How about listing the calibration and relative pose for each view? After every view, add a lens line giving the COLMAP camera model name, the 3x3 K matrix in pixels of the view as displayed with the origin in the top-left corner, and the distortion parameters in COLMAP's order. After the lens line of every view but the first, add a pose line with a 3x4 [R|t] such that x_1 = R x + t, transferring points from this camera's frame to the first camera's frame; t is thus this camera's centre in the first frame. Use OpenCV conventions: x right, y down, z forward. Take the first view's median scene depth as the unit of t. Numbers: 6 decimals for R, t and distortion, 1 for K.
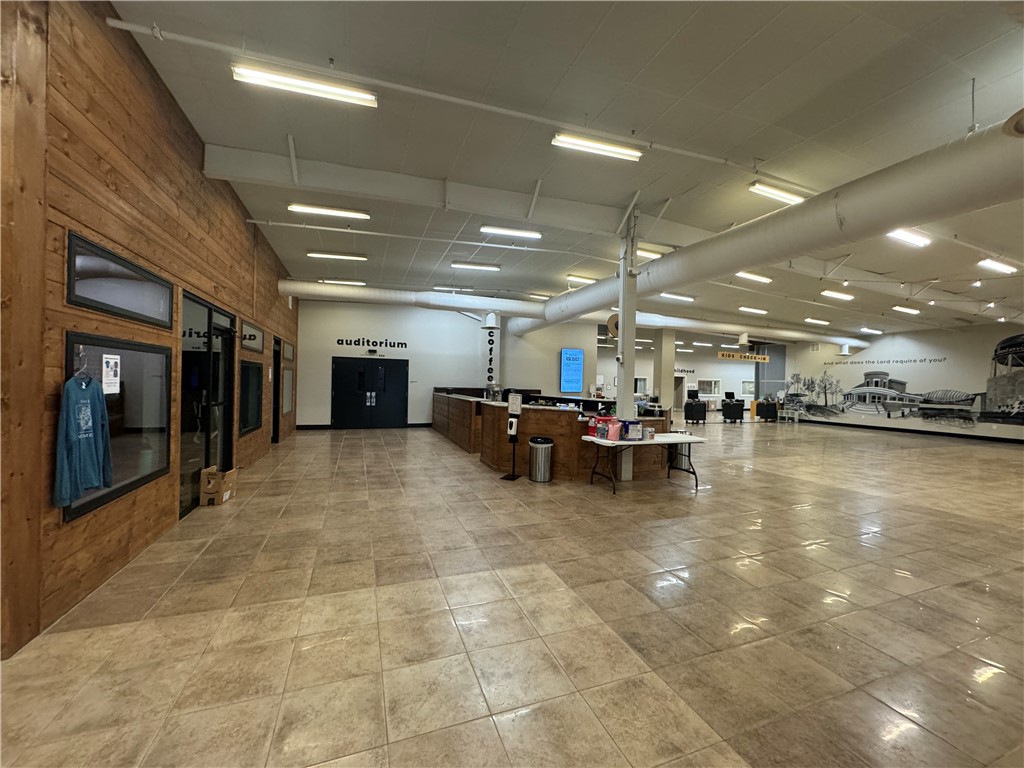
lens RADIAL K [[408.0, 0, 512.0], [0, 408.0, 384.0], [0, 0, 1]] dist [-0.001472, -0.000156]
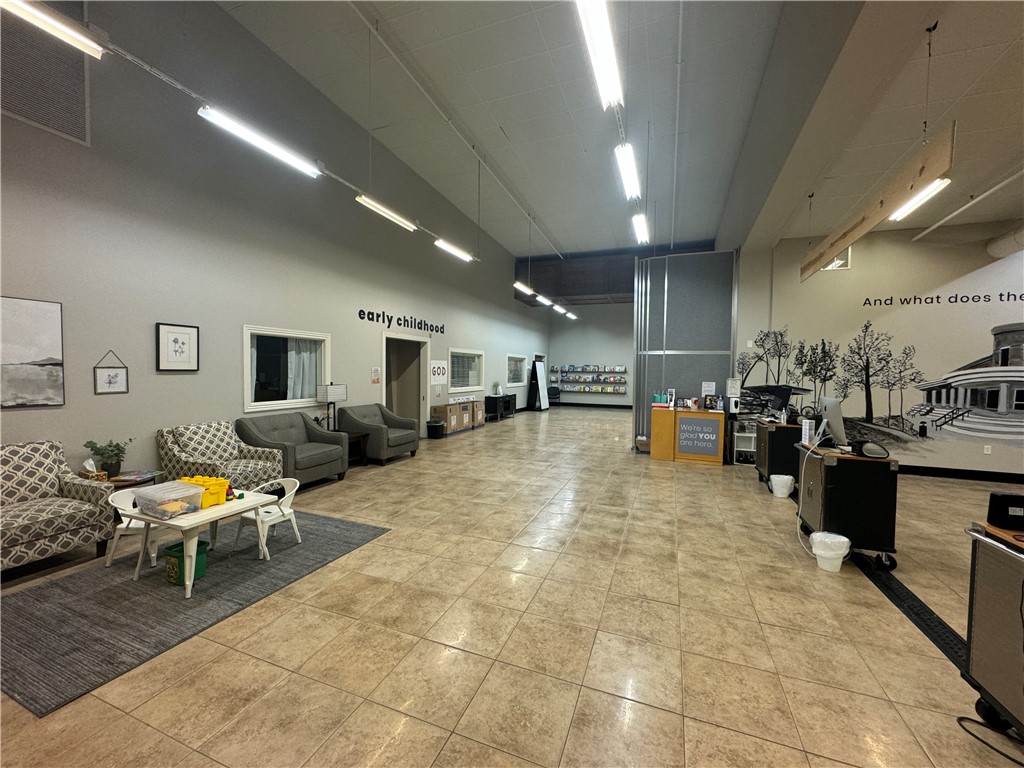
lens RADIAL K [[408.0, 0, 512.0], [0, 408.0, 384.0], [0, 0, 1]] dist [-0.001472, -0.000156]
pose [[0.665423, -0.038592, 0.745468, 0.326813], [0.004413, 0.998849, 0.047770, 0.003926], [-0.746454, -0.028498, 0.664827, 1.123830]]
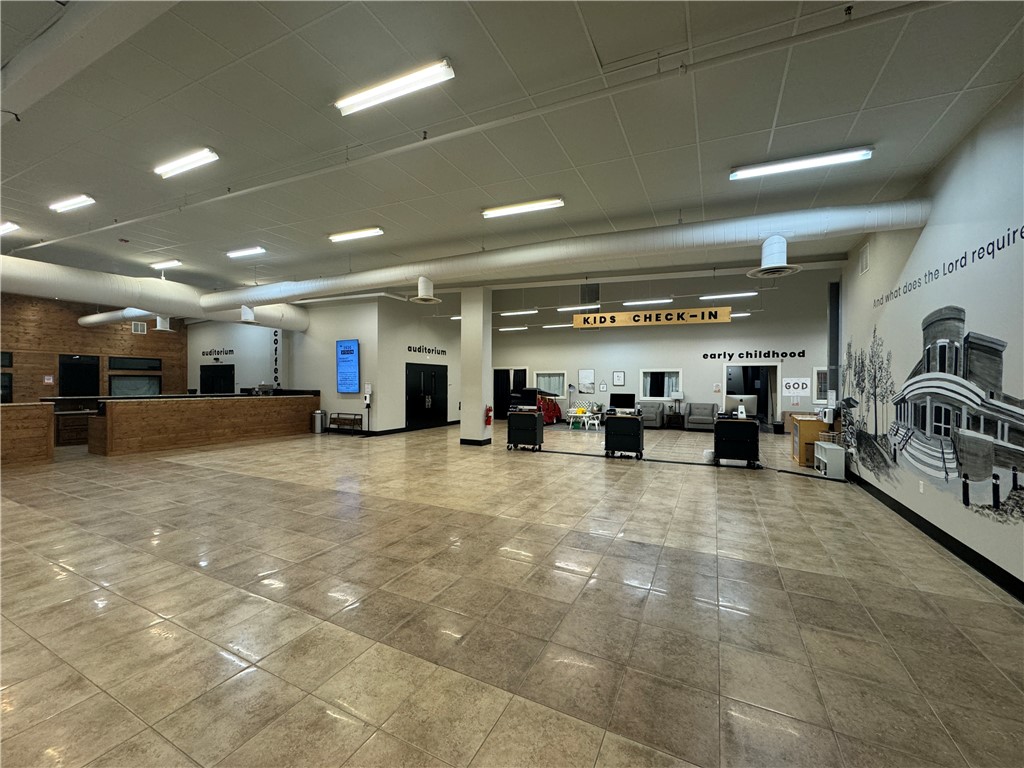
lens RADIAL K [[408.0, 0, 512.0], [0, 408.0, 384.0], [0, 0, 1]] dist [-0.001472, -0.000156]
pose [[0.680776, -0.017426, -0.732284, 0.913766], [0.009340, 0.999842, -0.015109, 0.016492], [0.732432, 0.003446, 0.680832, 0.652042]]
